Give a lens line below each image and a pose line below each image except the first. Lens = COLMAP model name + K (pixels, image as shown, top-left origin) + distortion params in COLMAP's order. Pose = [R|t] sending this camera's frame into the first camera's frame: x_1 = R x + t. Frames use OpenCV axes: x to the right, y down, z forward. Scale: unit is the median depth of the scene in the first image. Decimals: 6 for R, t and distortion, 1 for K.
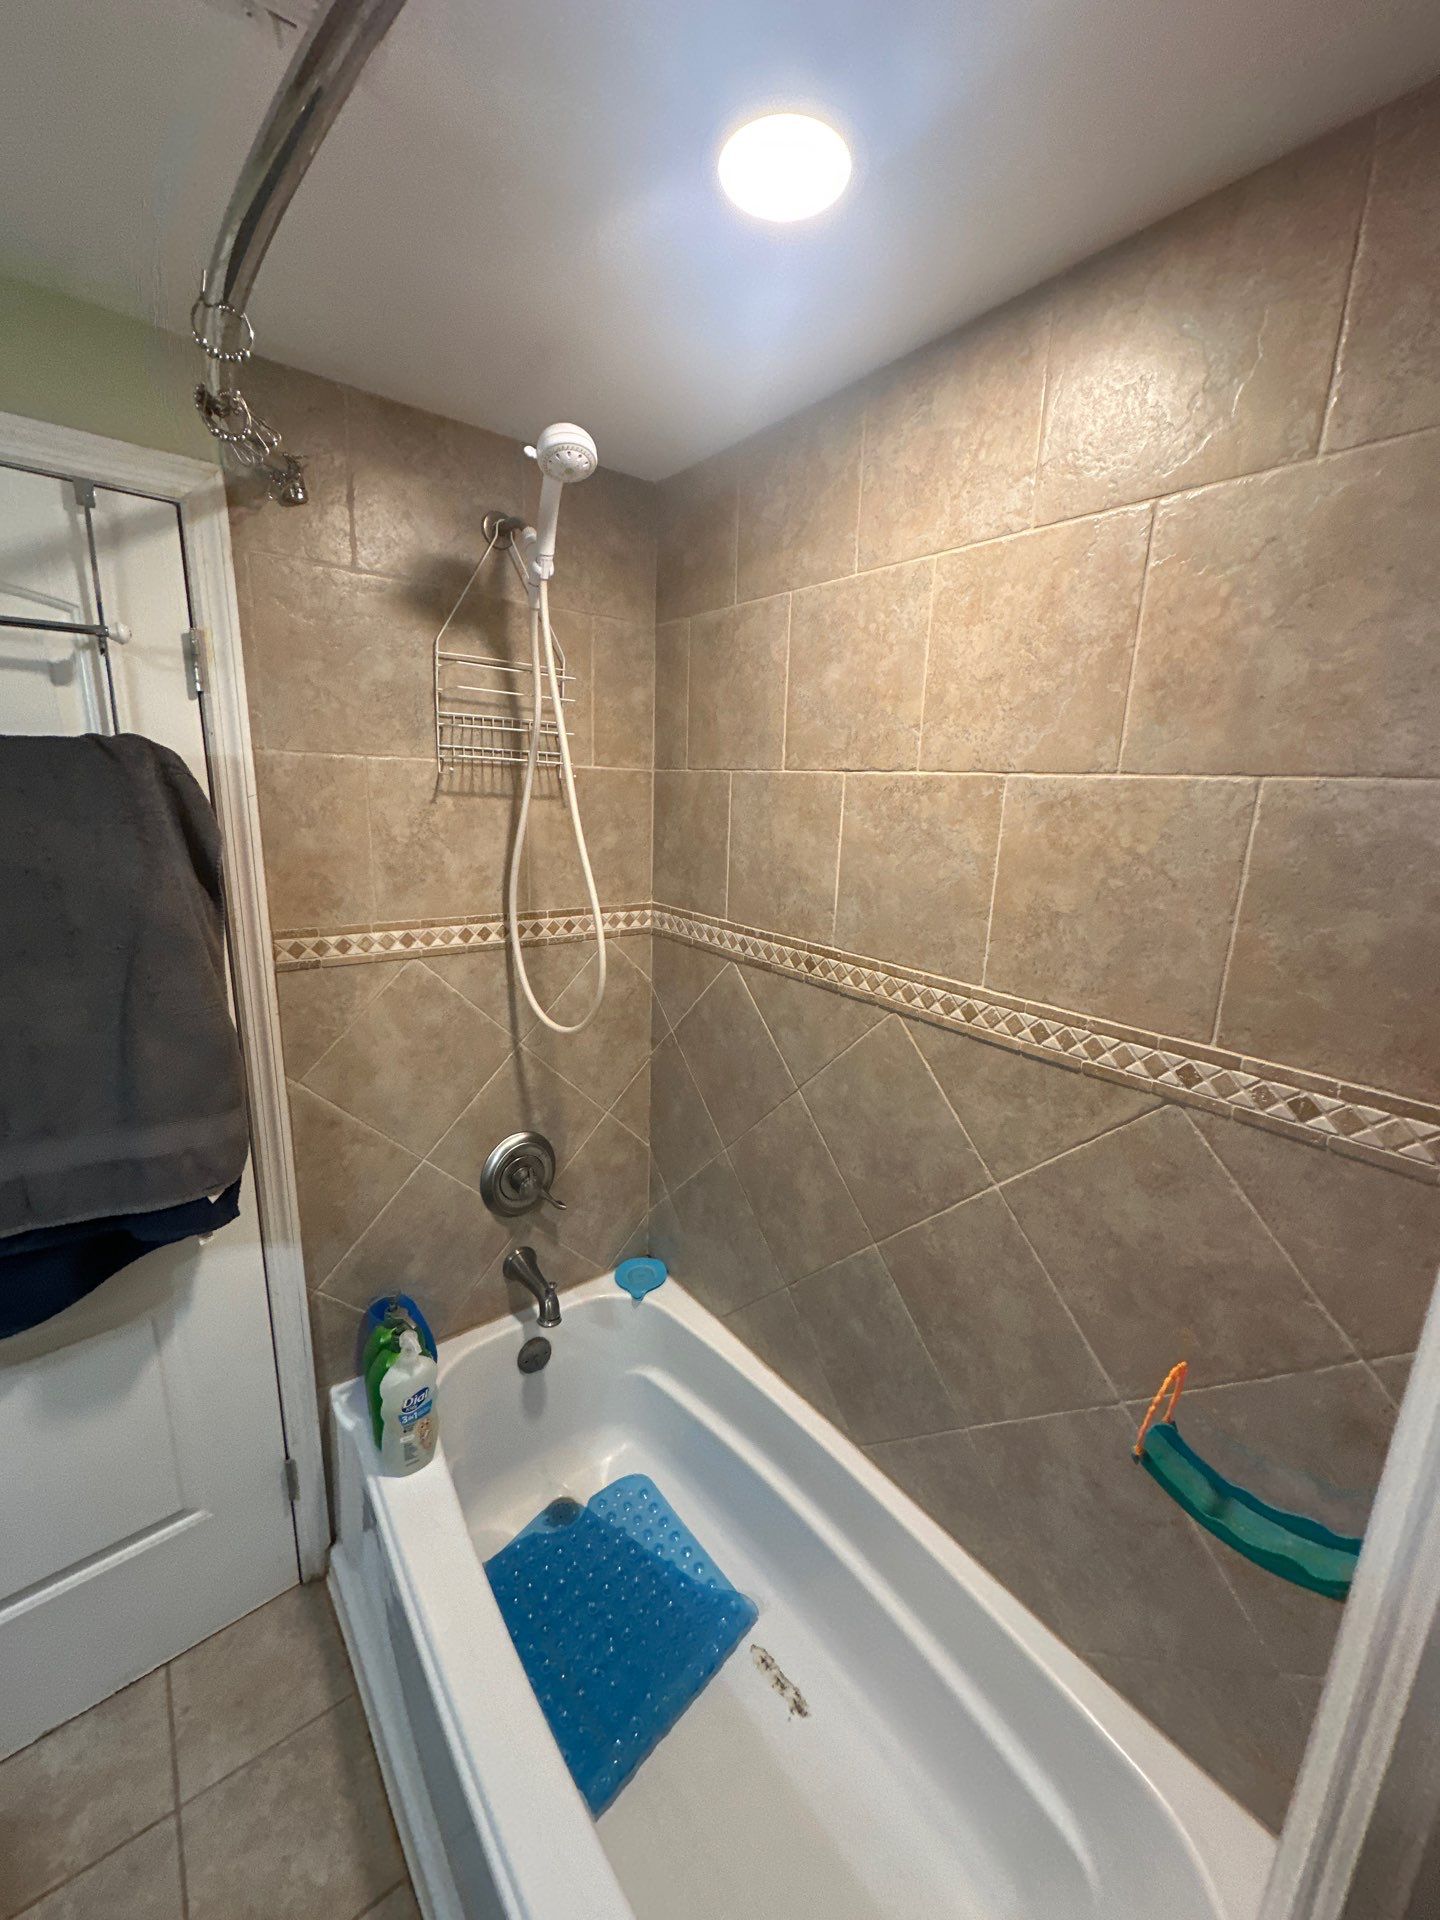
lens RADIAL K [[766.4, 0, 729.3], [0, 766.4, 957.6], [0, 0, 1]] dist [-0.000332, 0.000100]
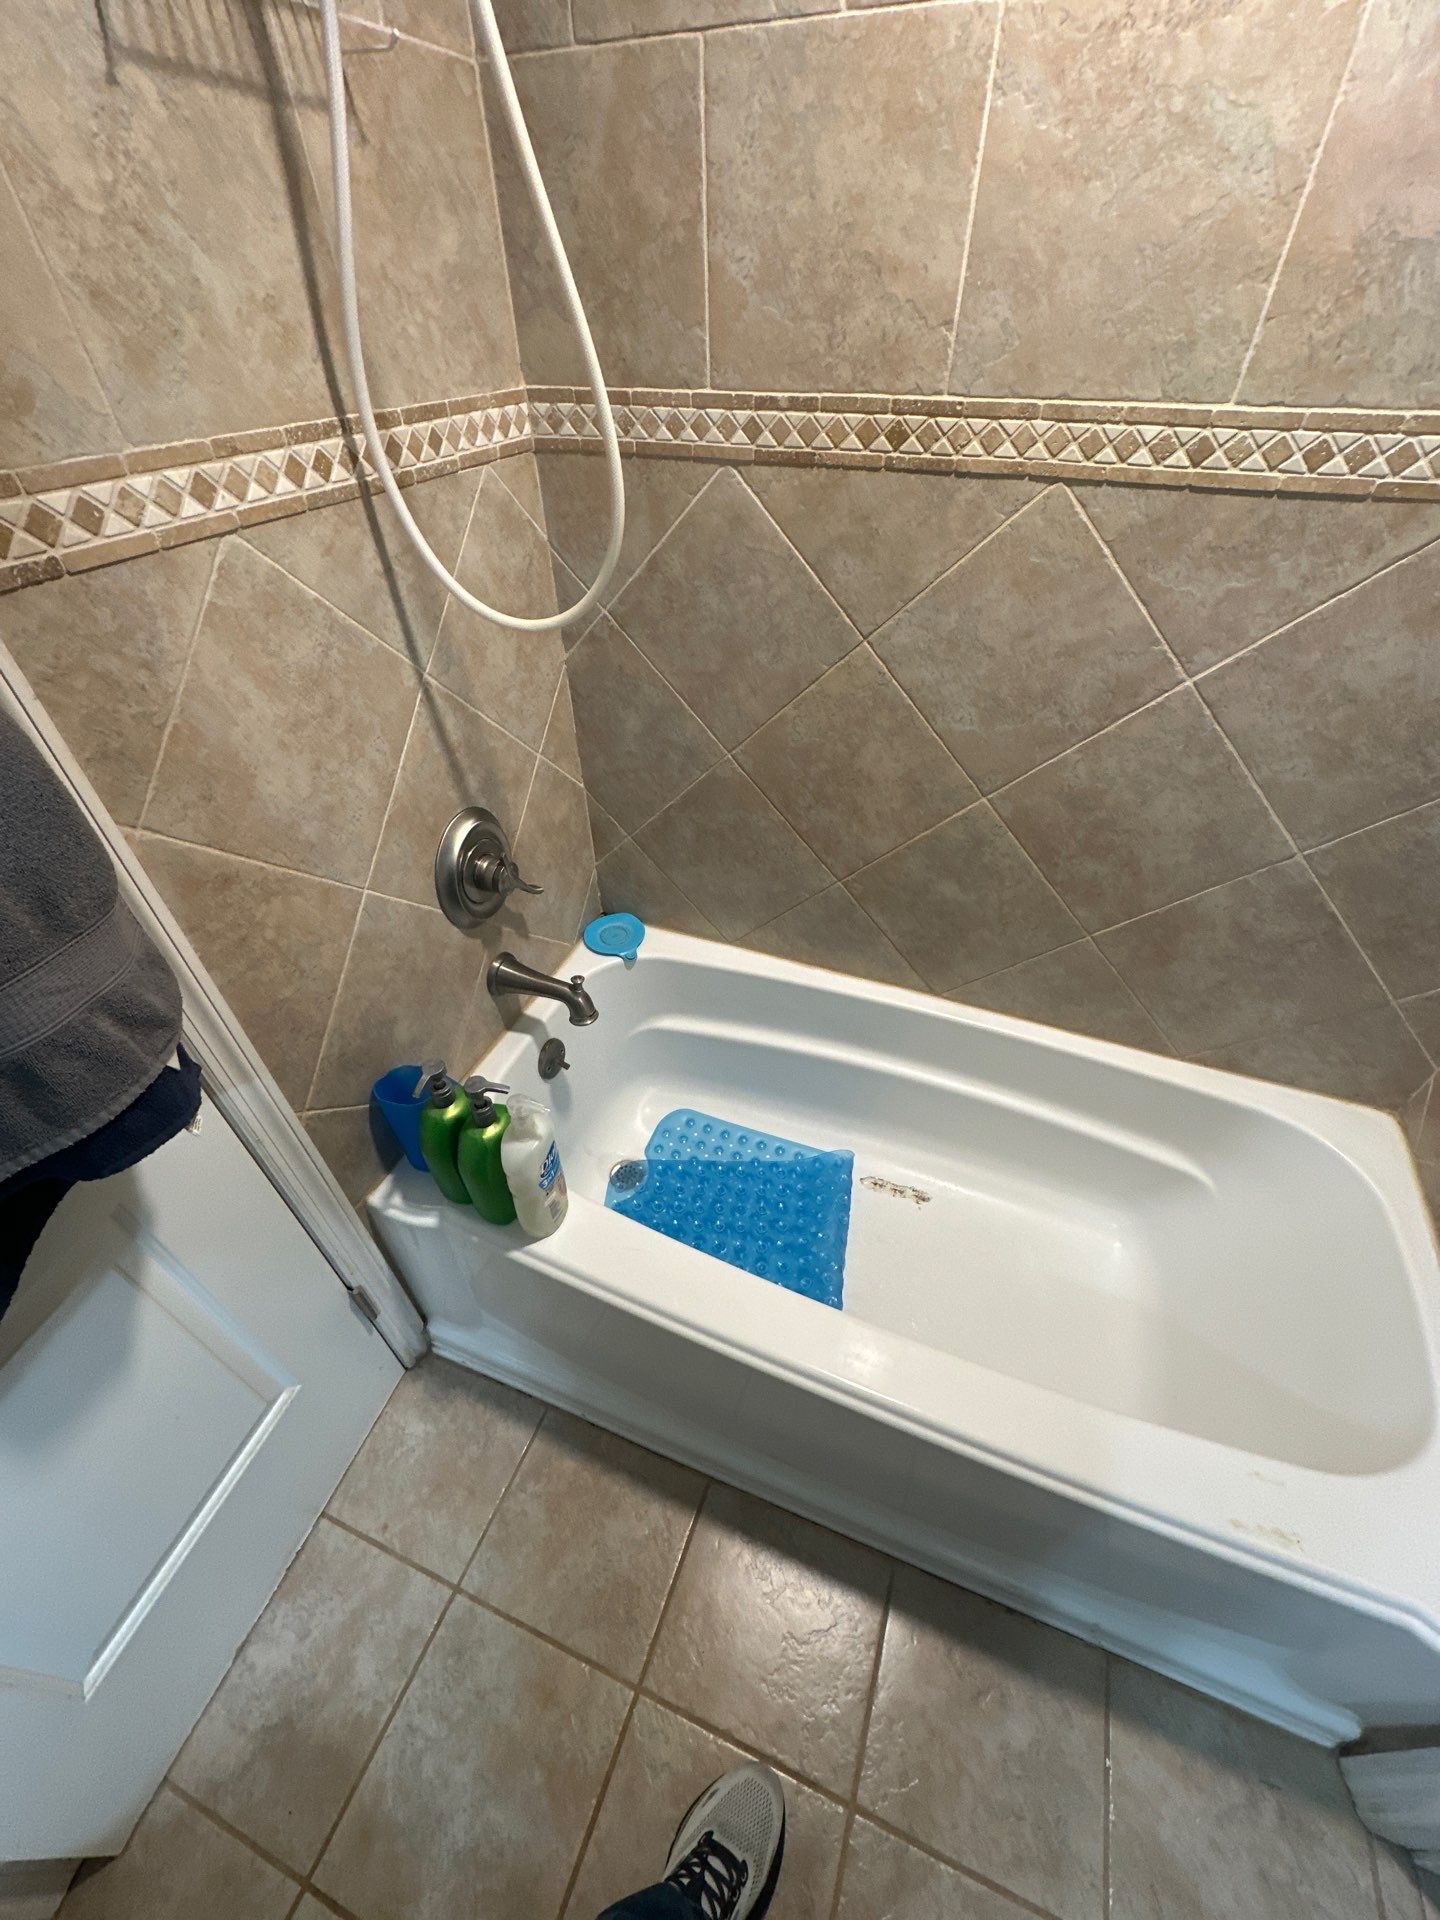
lens RADIAL K [[766.4, 0, 733.1], [0, 766.4, 957.1], [0, 0, 1]] dist [-0.000332, 0.000100]
pose [[0.863183, -0.363882, 0.350007, -0.408547], [0.151868, 0.848255, 0.507345, 0.032648], [-0.481509, -0.384777, 0.787462, 0.343673]]
